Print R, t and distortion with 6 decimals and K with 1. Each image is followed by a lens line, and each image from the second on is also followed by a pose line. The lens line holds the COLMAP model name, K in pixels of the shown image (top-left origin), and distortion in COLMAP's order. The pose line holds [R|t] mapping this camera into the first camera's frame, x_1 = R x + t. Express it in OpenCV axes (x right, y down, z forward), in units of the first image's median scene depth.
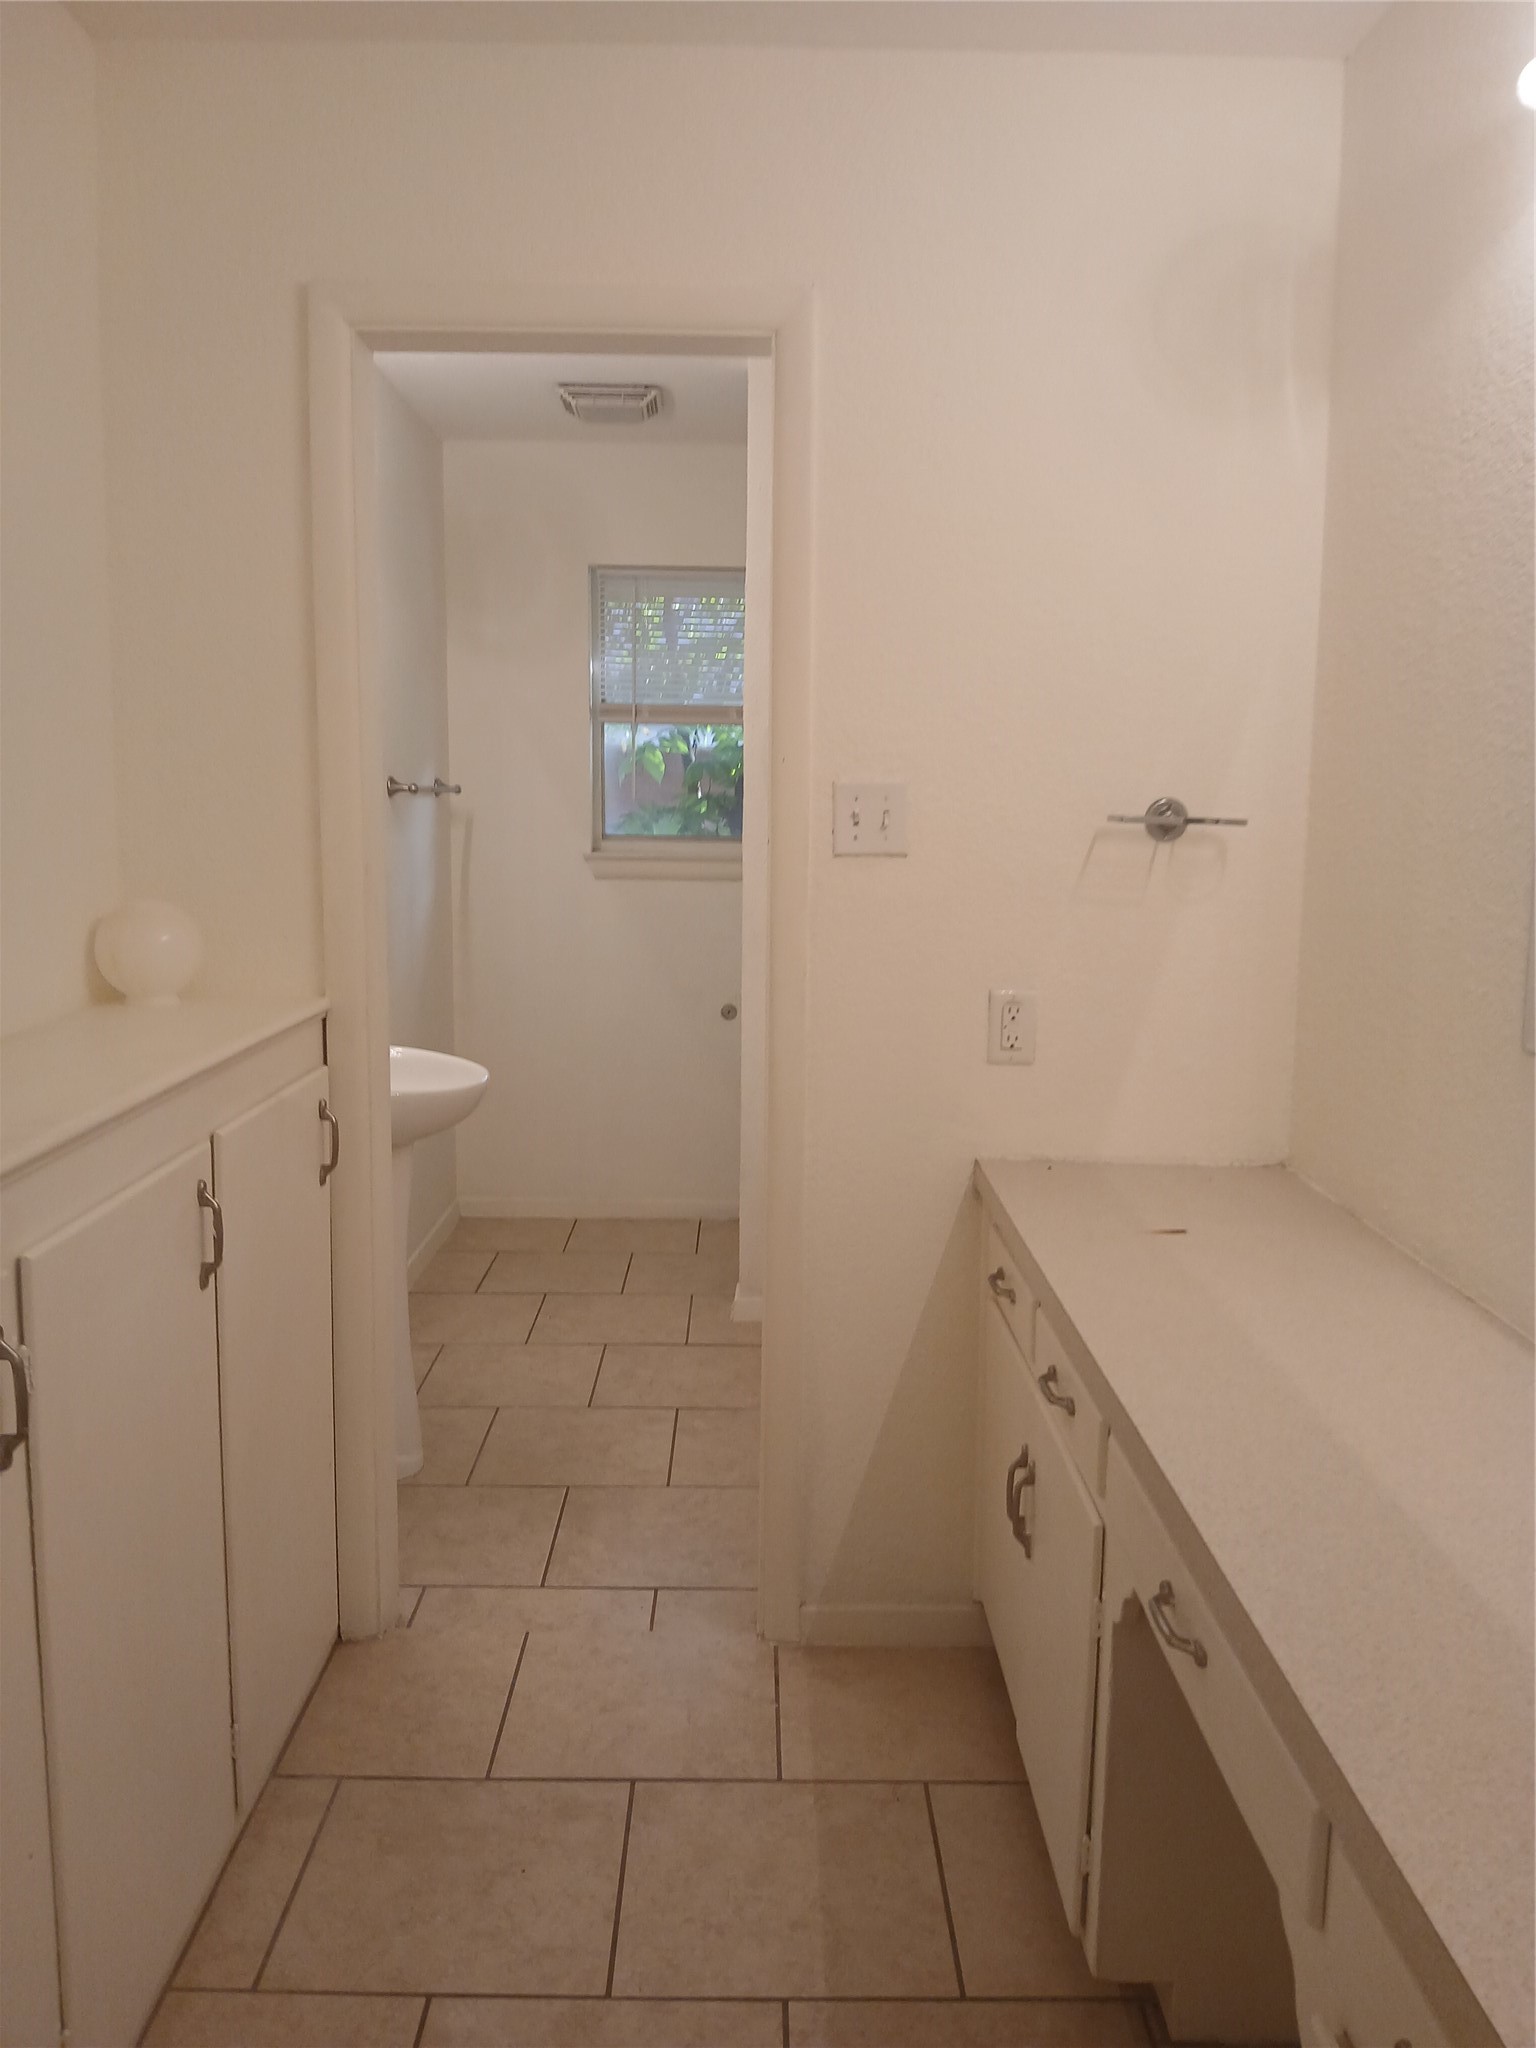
lens RADIAL K [[1558.2, 0, 769.4], [0, 1558.2, 990.3], [0, 0, 1]] dist [0.071605, -0.183098]
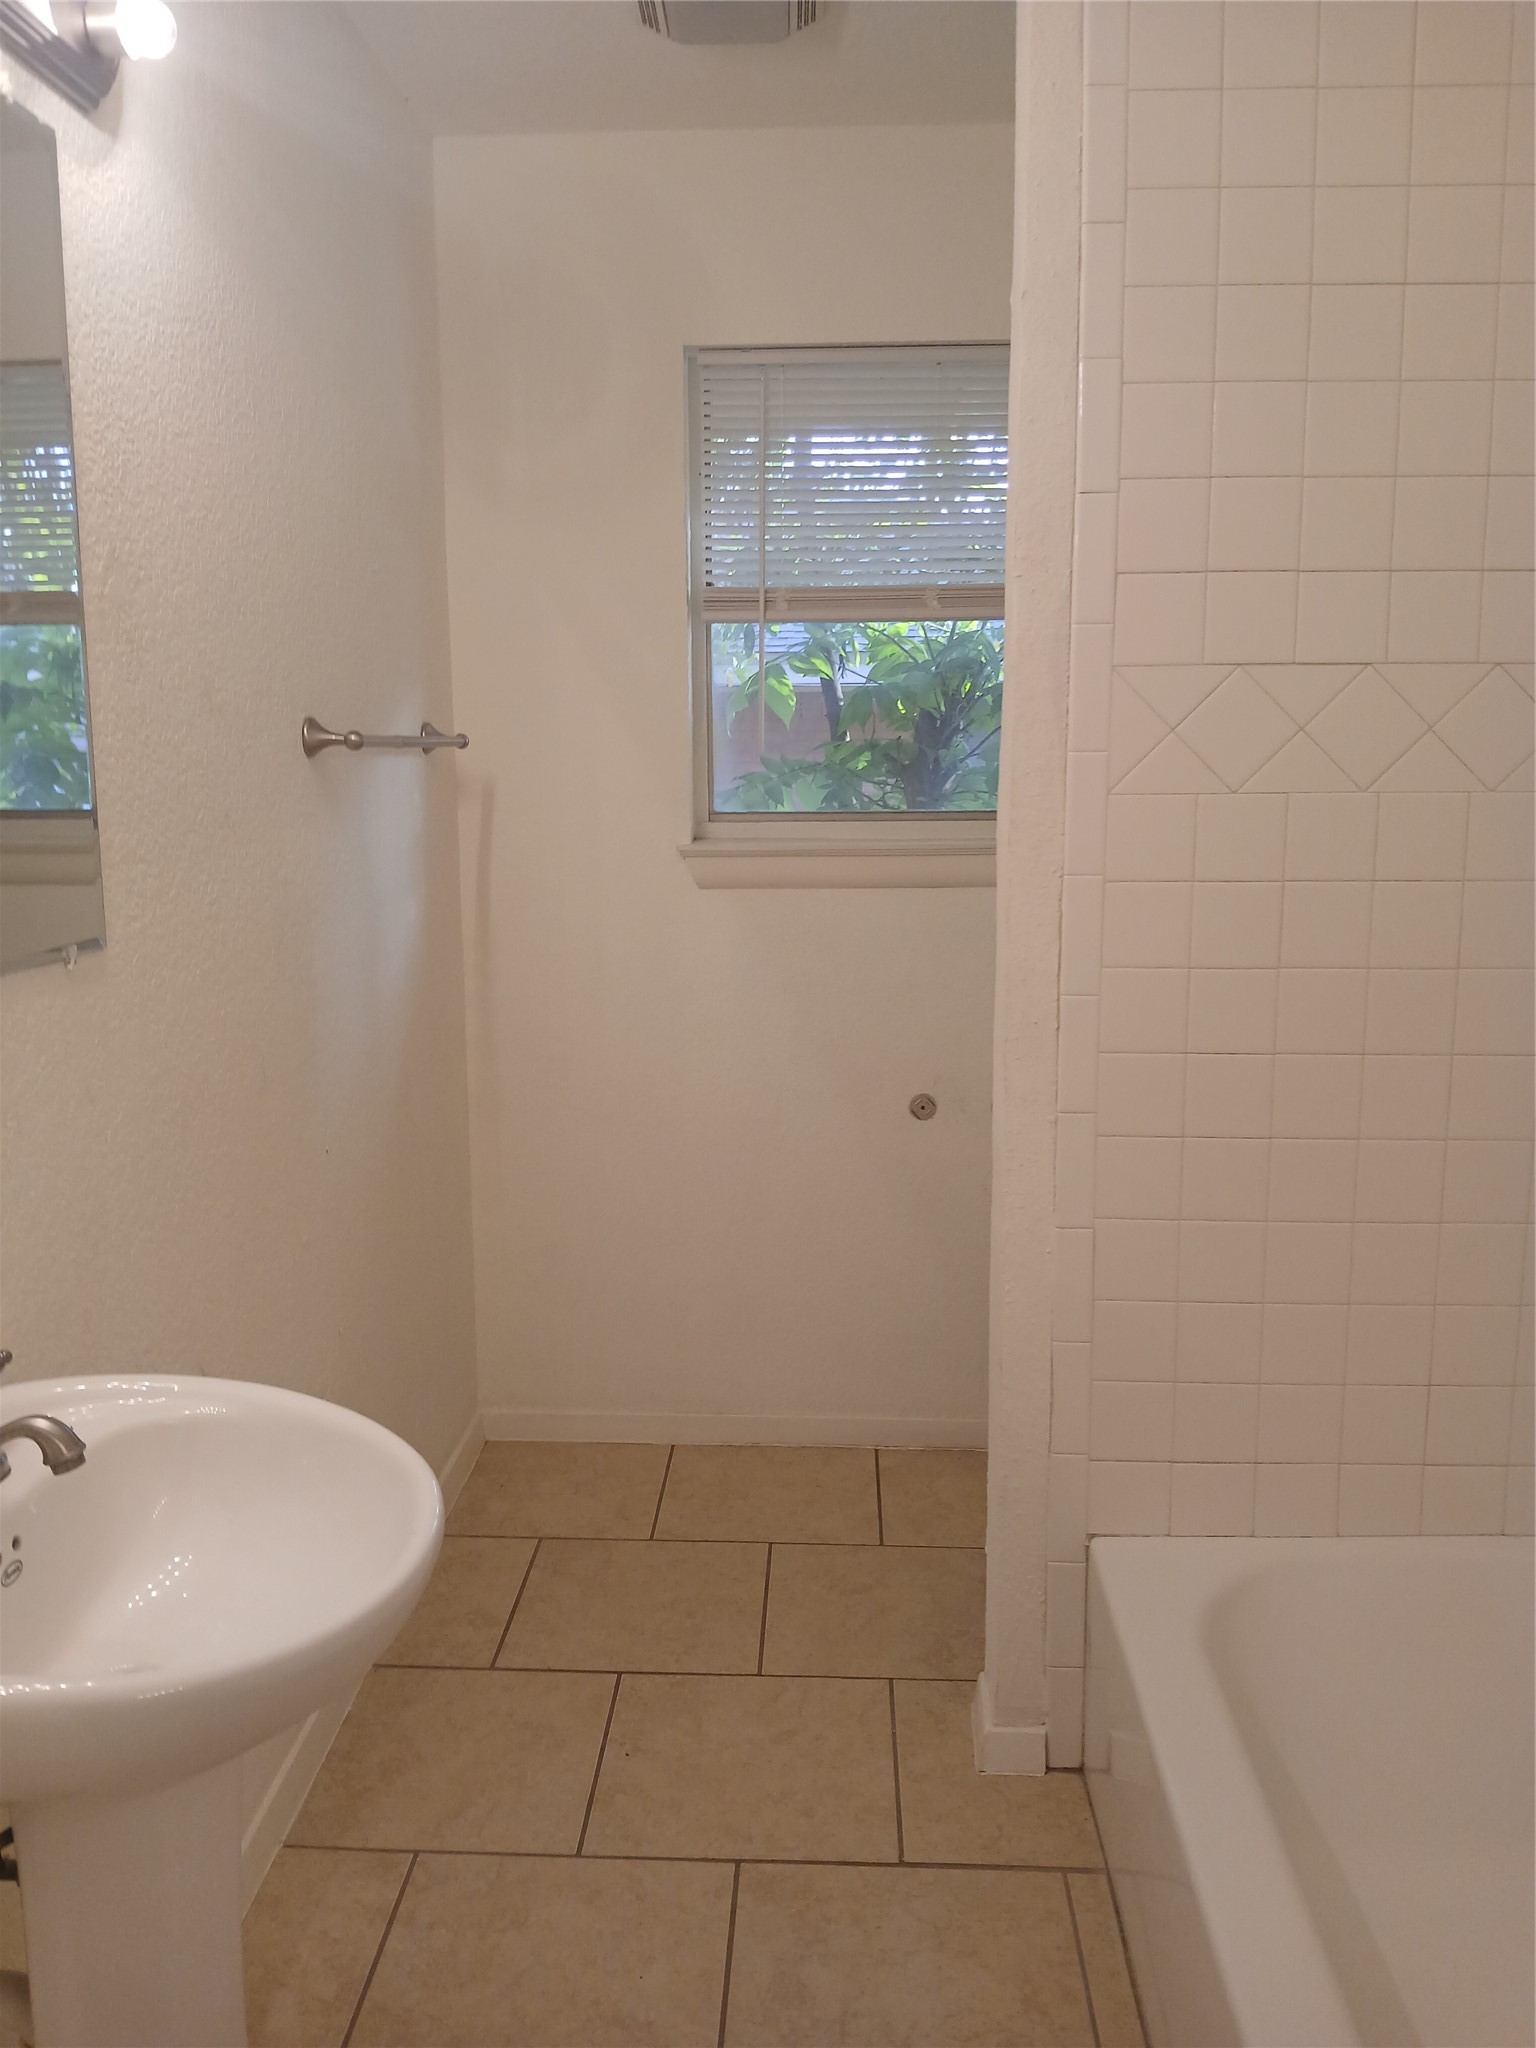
lens RADIAL K [[1627.8, 0, 756.8], [0, 1627.8, 1018.7], [0, 0, 1]] dist [0.053823, -0.140171]
pose [[0.997755, -0.005160, -0.066769, -0.048278], [0.007946, 0.999106, 0.041522, -0.047441], [0.066495, -0.041960, 0.996904, 0.380497]]
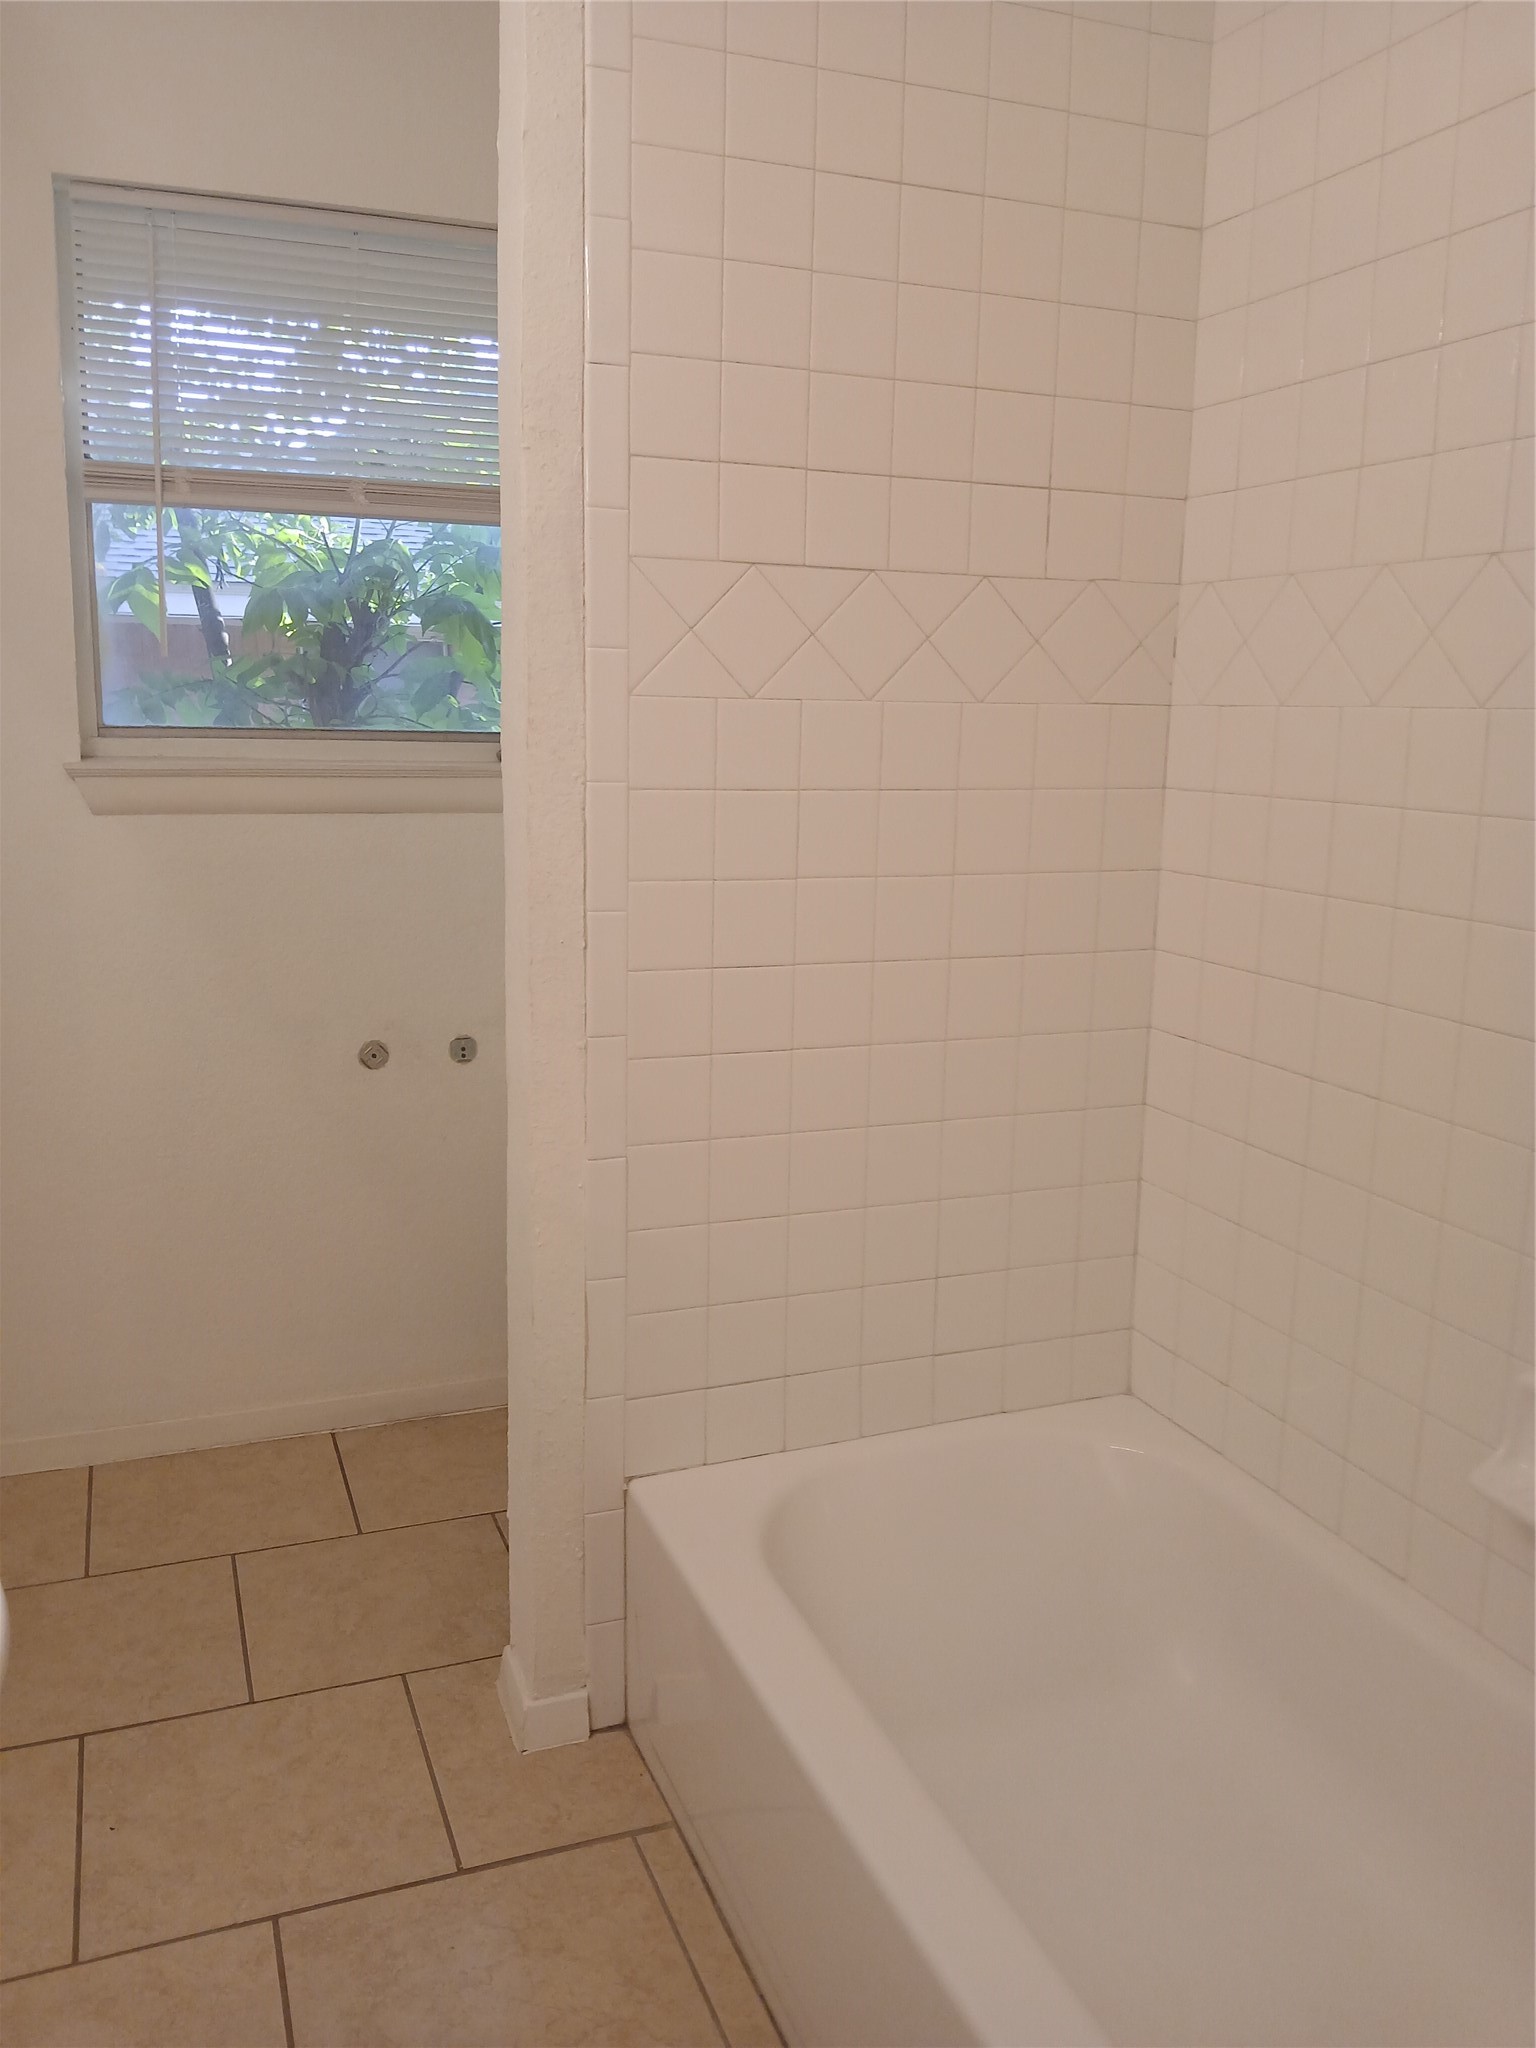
lens RADIAL K [[1623.1, 0, 768.0], [0, 1623.1, 1024.0], [0, 0, 1]] dist [0.064958, -0.129847]
pose [[0.935123, -0.058267, 0.349500, -0.096566], [0.033905, 0.996575, 0.075428, -0.036202], [-0.352697, -0.058685, 0.933895, 0.423223]]
